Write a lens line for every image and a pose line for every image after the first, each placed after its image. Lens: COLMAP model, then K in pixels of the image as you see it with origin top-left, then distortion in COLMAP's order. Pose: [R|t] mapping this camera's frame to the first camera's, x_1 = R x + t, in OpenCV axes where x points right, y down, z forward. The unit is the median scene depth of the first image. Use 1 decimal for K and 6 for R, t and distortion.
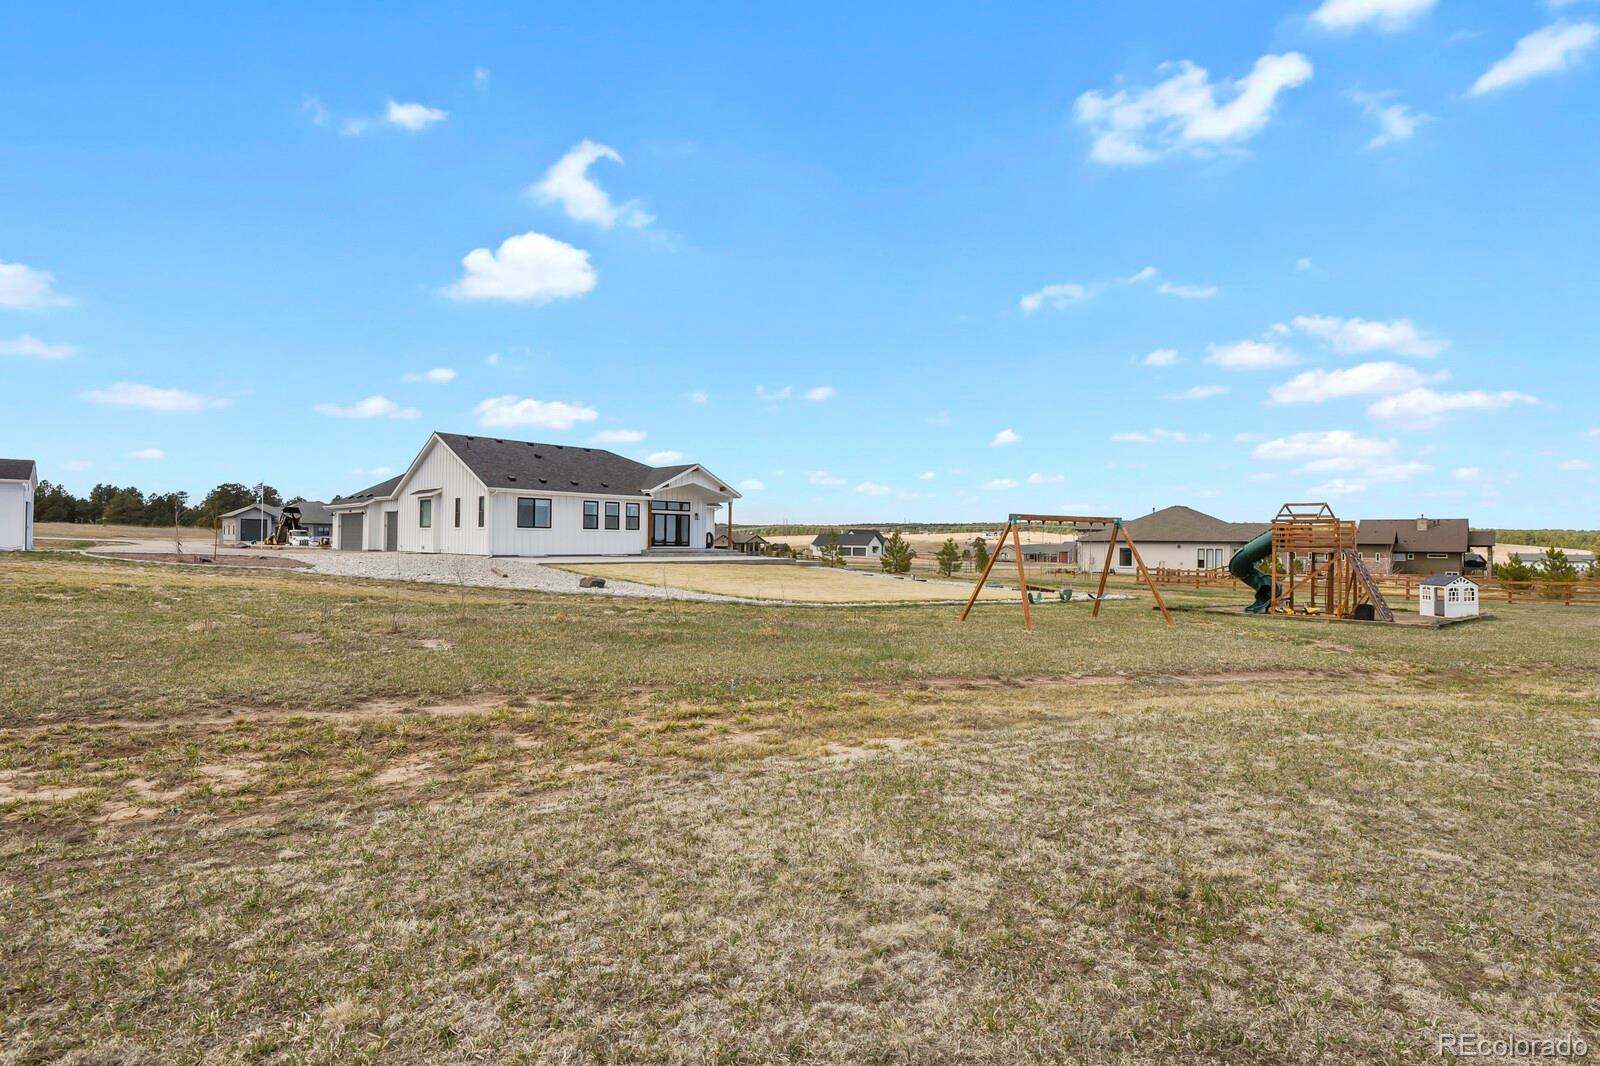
lens RADIAL K [[775.2, 0, 810.5], [0, 775.2, 533.5], [0, 0, 1]] dist [-0.009589, -0.007616]
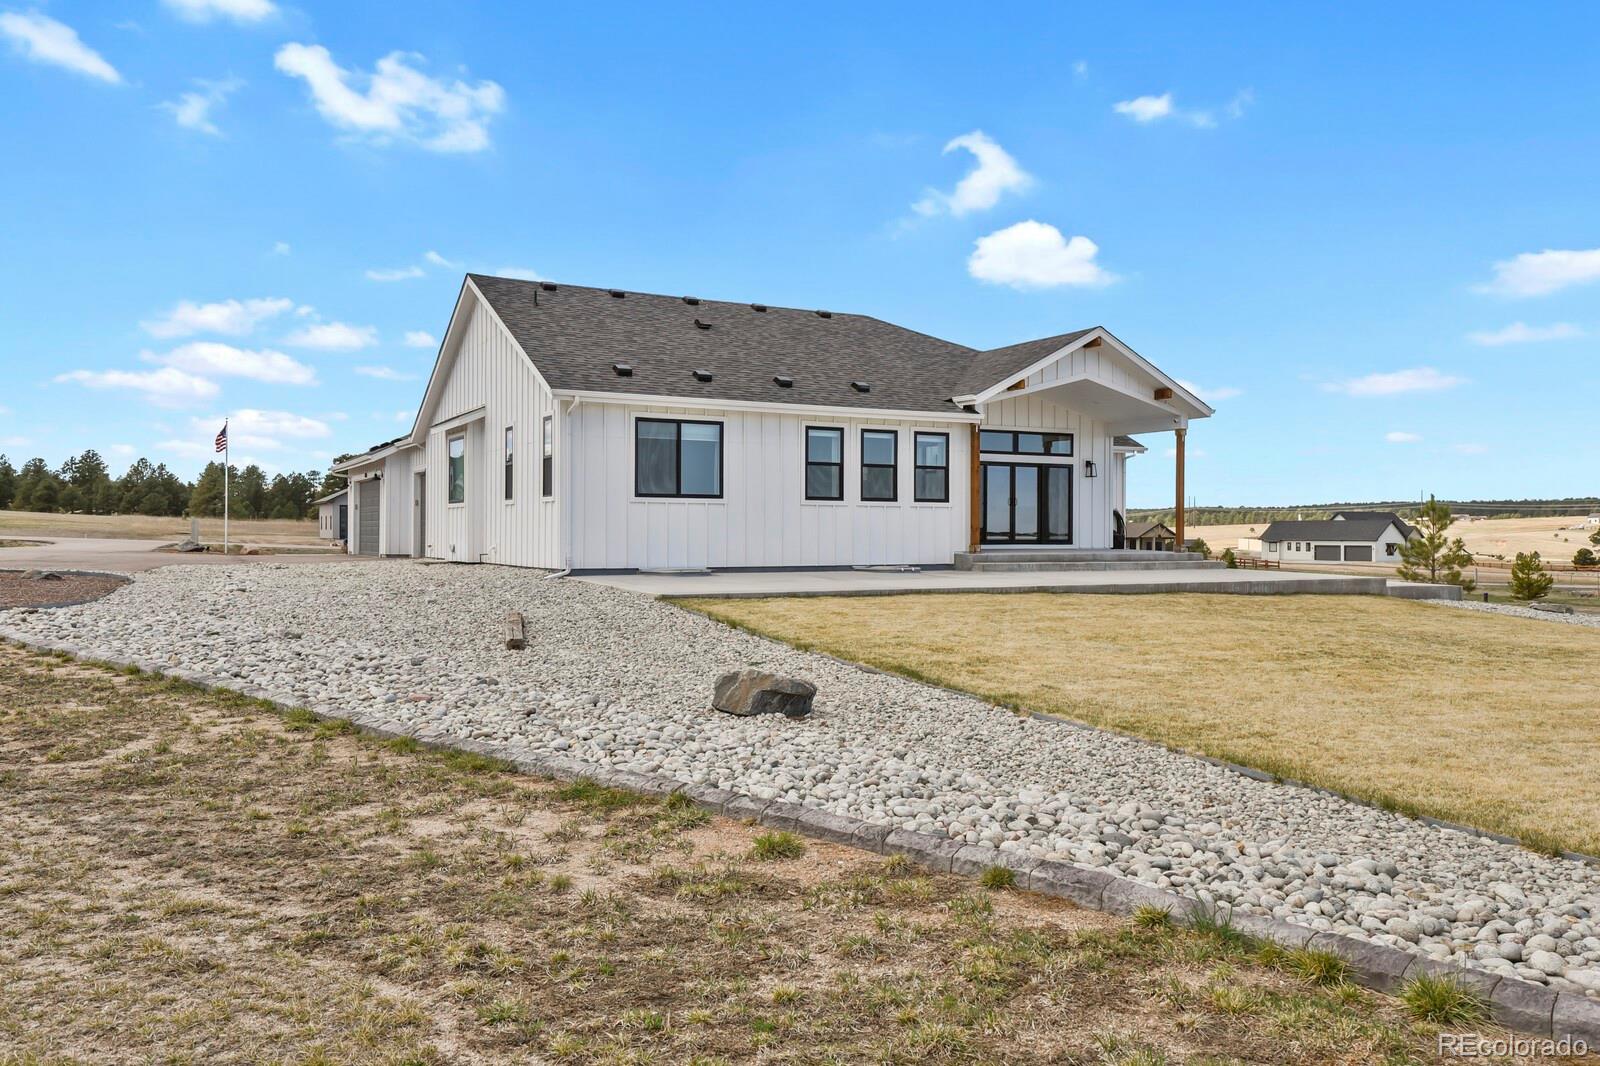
lens RADIAL K [[1281.8, 0, 800.0], [0, 1281.8, 533.0], [0, 0, 1]] dist [-0.003724, -0.000174]
pose [[0.946417, -0.006795, -0.322875, -0.081618], [0.009200, 0.999940, 0.005922, 0.006036], [0.322816, -0.008575, 0.946423, 0.356764]]
